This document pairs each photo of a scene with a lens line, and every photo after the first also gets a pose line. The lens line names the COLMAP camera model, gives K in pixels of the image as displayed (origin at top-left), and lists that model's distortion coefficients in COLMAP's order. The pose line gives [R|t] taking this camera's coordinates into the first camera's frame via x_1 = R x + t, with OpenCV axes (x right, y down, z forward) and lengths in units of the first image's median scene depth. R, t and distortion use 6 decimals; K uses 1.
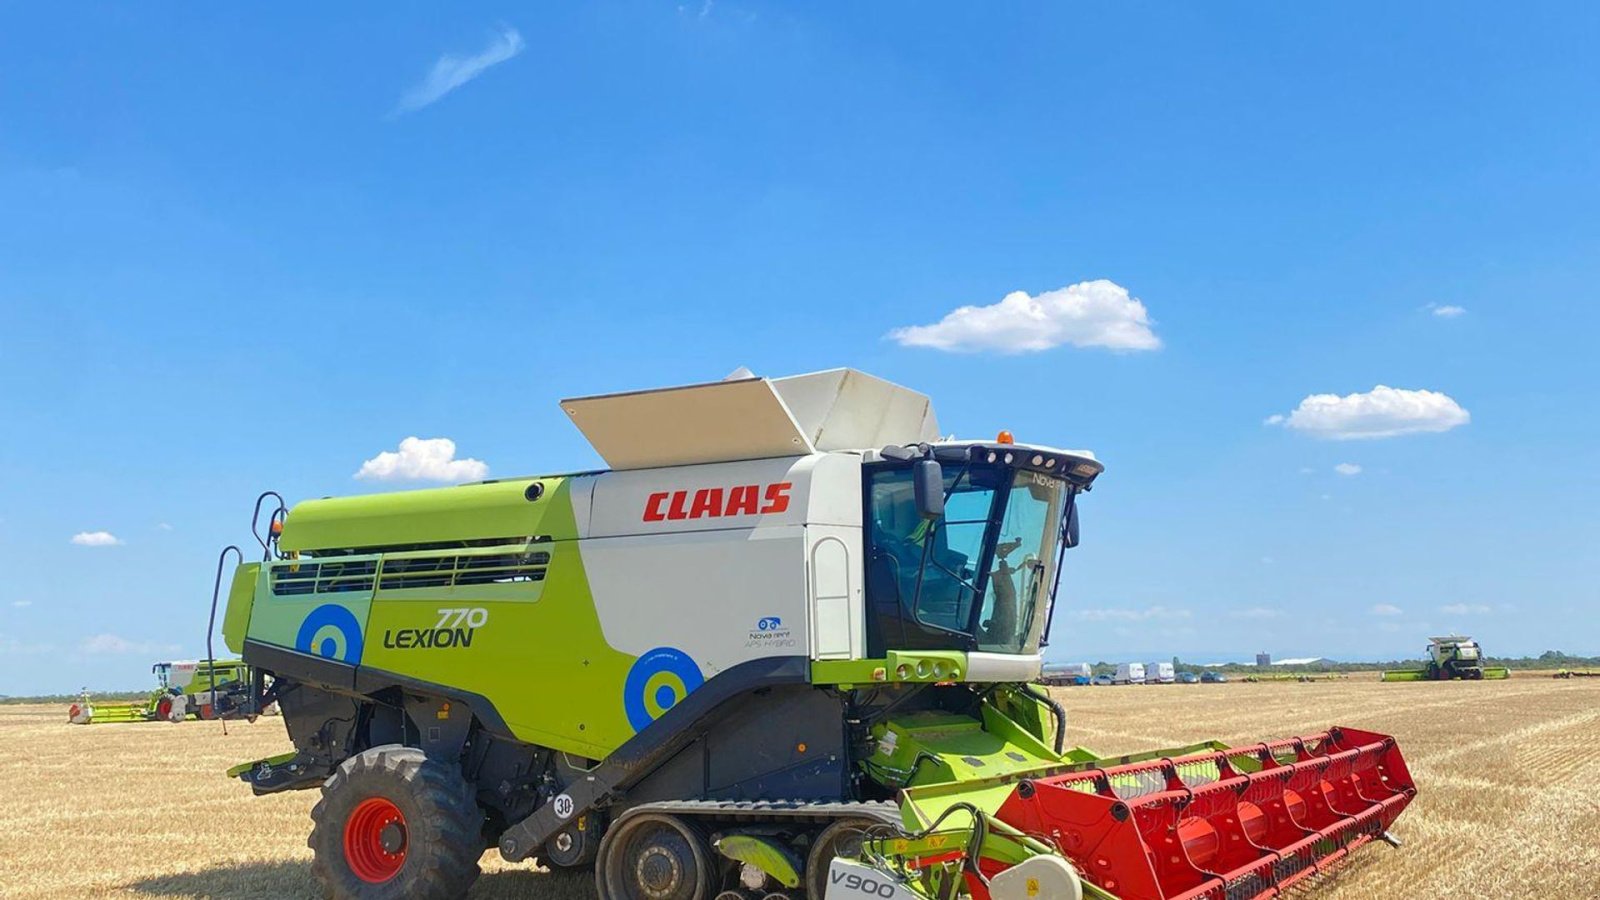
lens RADIAL K [[1631.3, 0, 866.0], [0, 1631.3, 450.4], [0, 0, 1]] dist [0.025574, -0.014066]
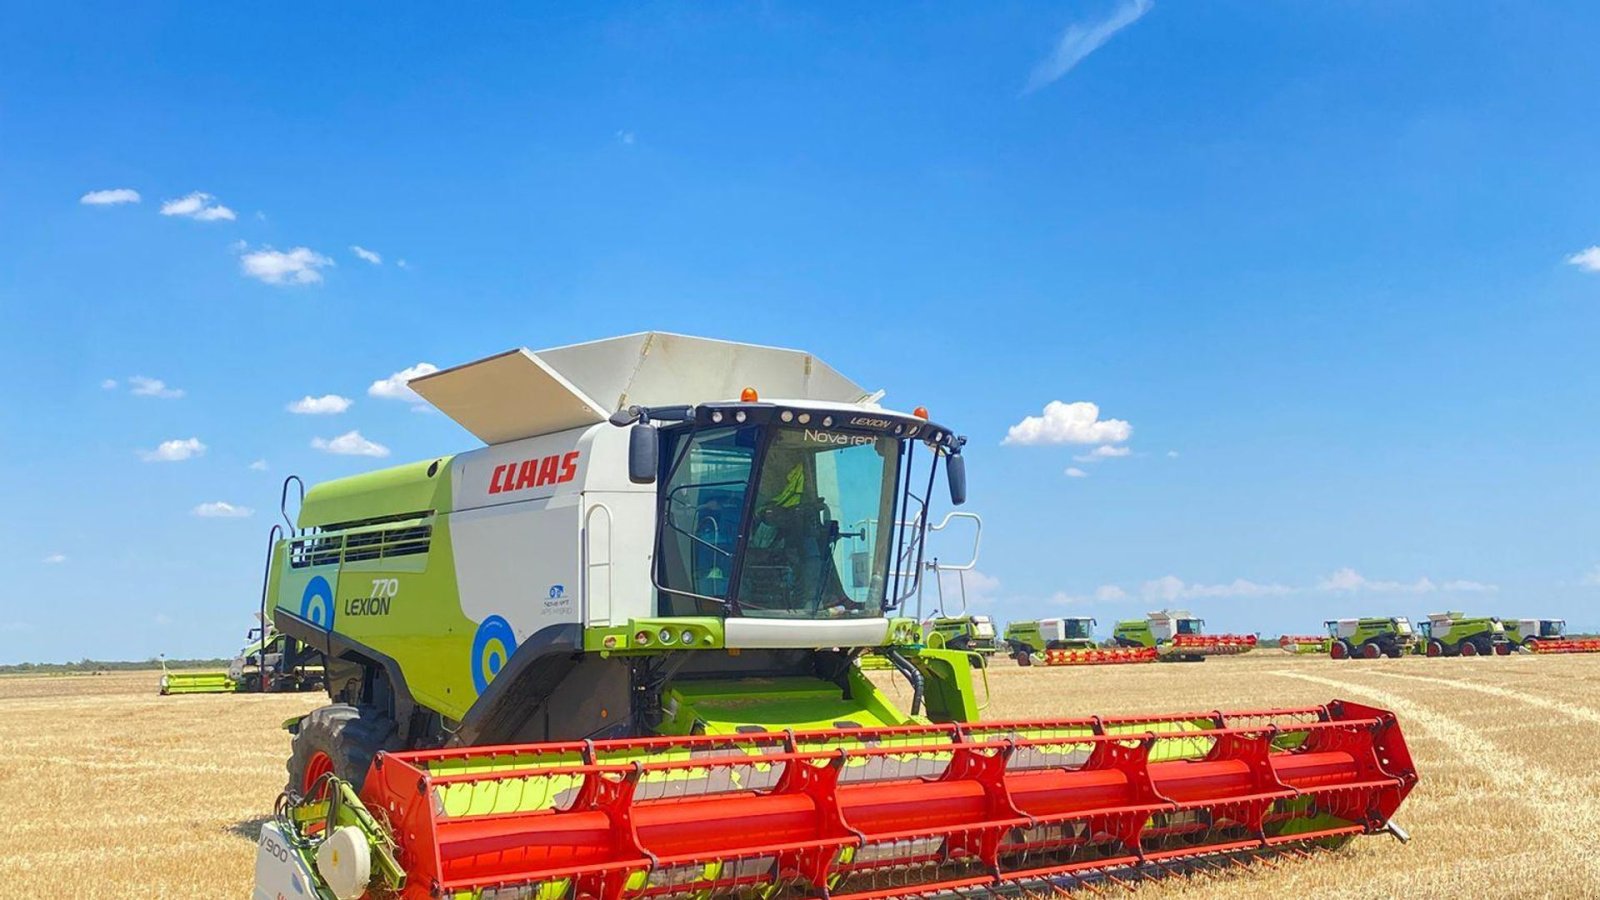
lens RADIAL K [[1631.3, 0, 866.0], [0, 1631.3, 450.4], [0, 0, 1]] dist [0.025574, -0.014066]
pose [[0.921053, -0.042740, -0.387085, 0.481291], [0.052875, 0.998480, 0.015567, 0.012327], [0.385832, -0.034805, 0.921913, 0.133903]]
